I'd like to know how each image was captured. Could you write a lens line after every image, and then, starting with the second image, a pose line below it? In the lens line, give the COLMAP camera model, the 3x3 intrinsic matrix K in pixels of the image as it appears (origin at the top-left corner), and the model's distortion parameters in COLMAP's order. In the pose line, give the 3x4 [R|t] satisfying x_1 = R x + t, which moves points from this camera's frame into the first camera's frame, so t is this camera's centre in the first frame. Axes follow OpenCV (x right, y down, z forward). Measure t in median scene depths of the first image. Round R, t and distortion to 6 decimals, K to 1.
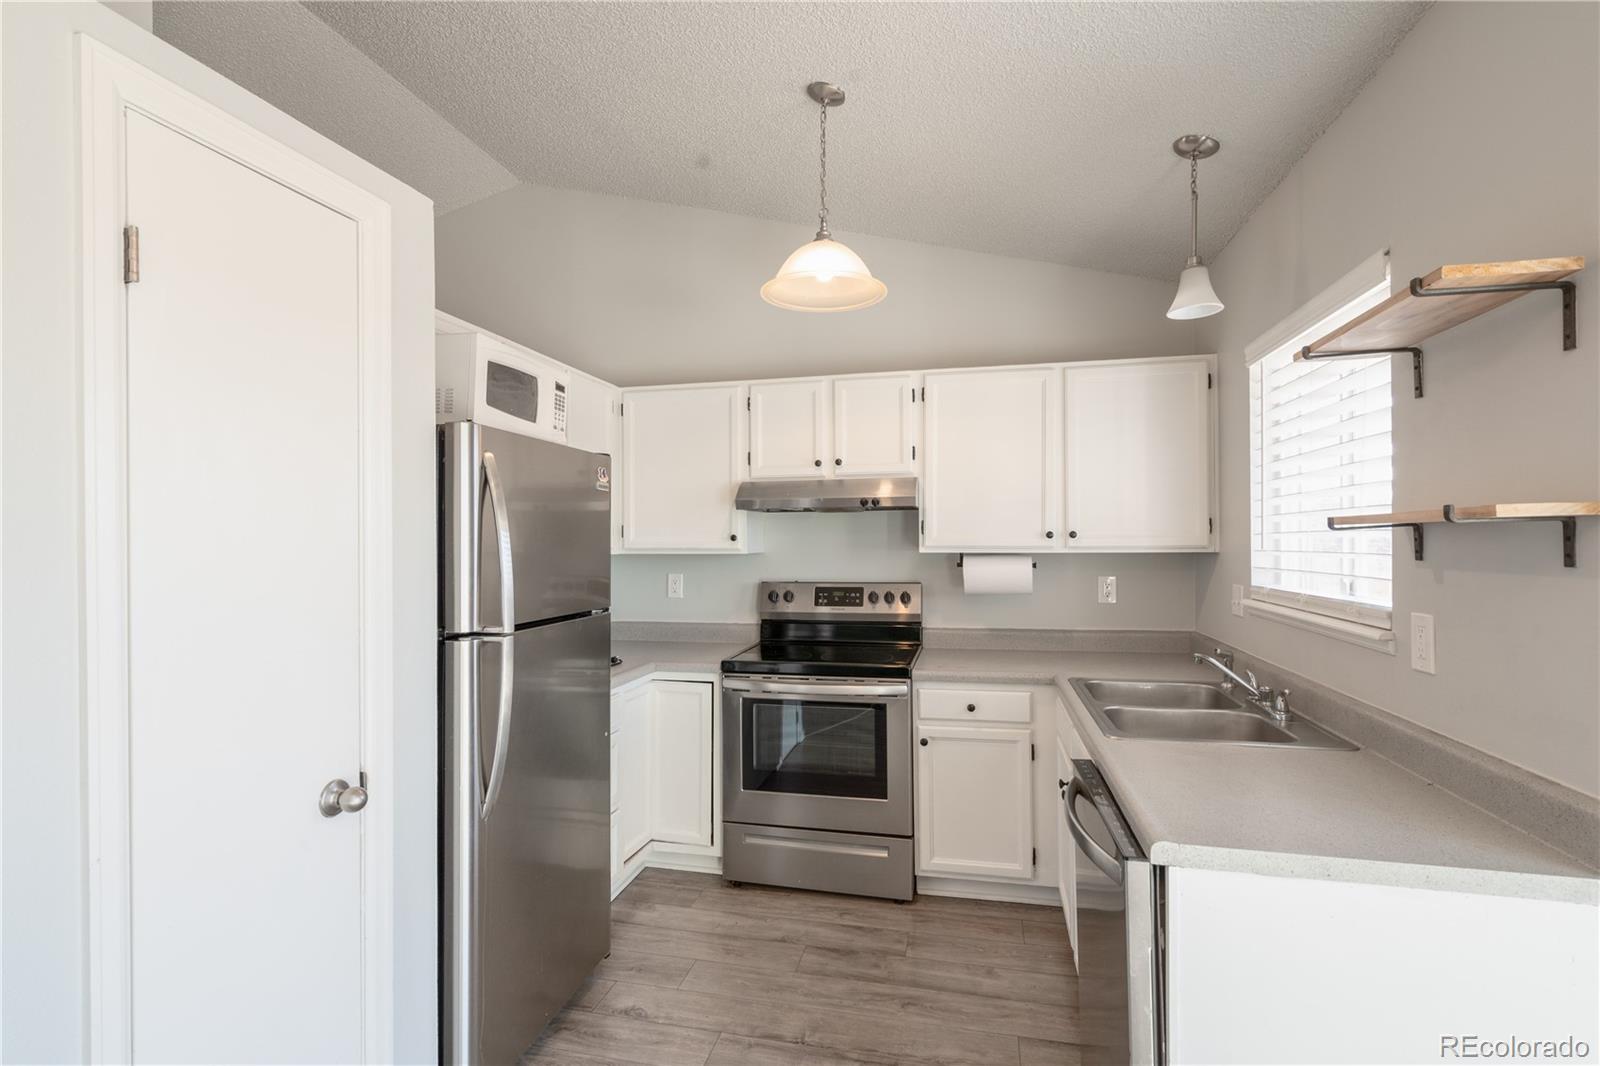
lens RADIAL K [[748.0, 0, 799.3], [0, 748.0, 539.4], [0, 0, 1]] dist [-0.001029, 0.001783]
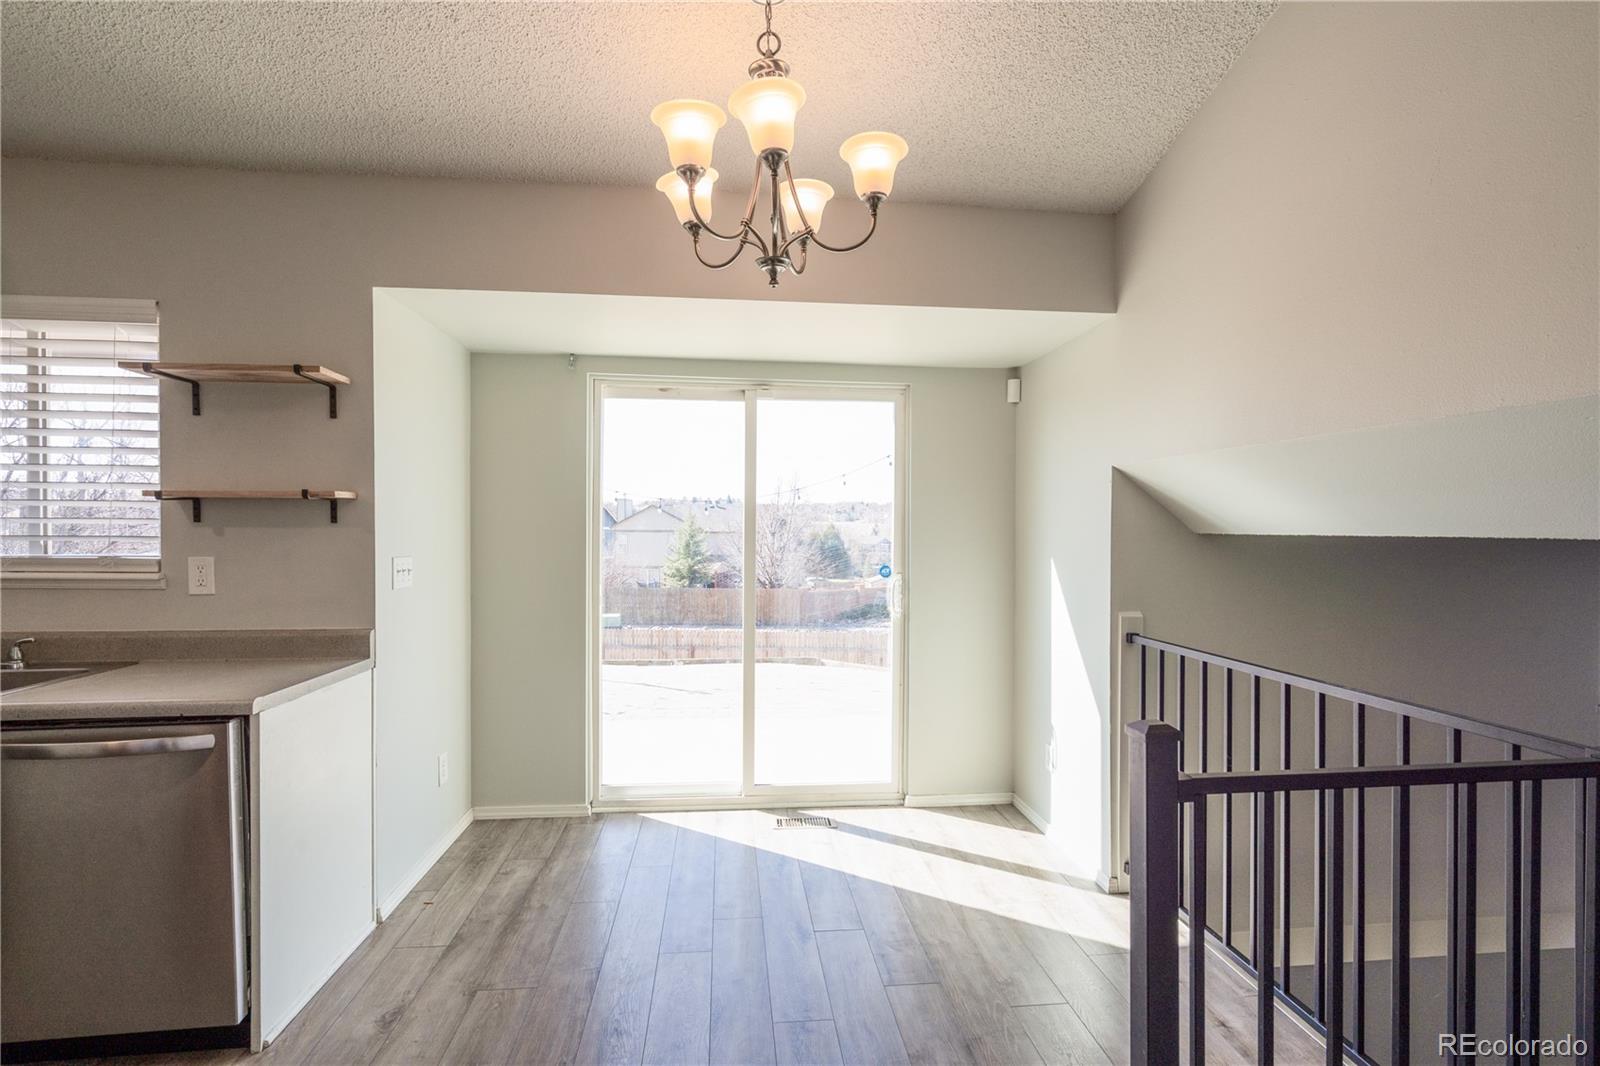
lens RADIAL K [[748.0, 0, 799.3], [0, 748.0, 539.4], [0, 0, 1]] dist [-0.001029, 0.001783]
pose [[-0.328347, -0.004529, 0.944546, -1.009636], [-0.005165, 0.999982, 0.002999, 0.052015], [-0.944543, -0.003894, -0.328365, 0.341783]]
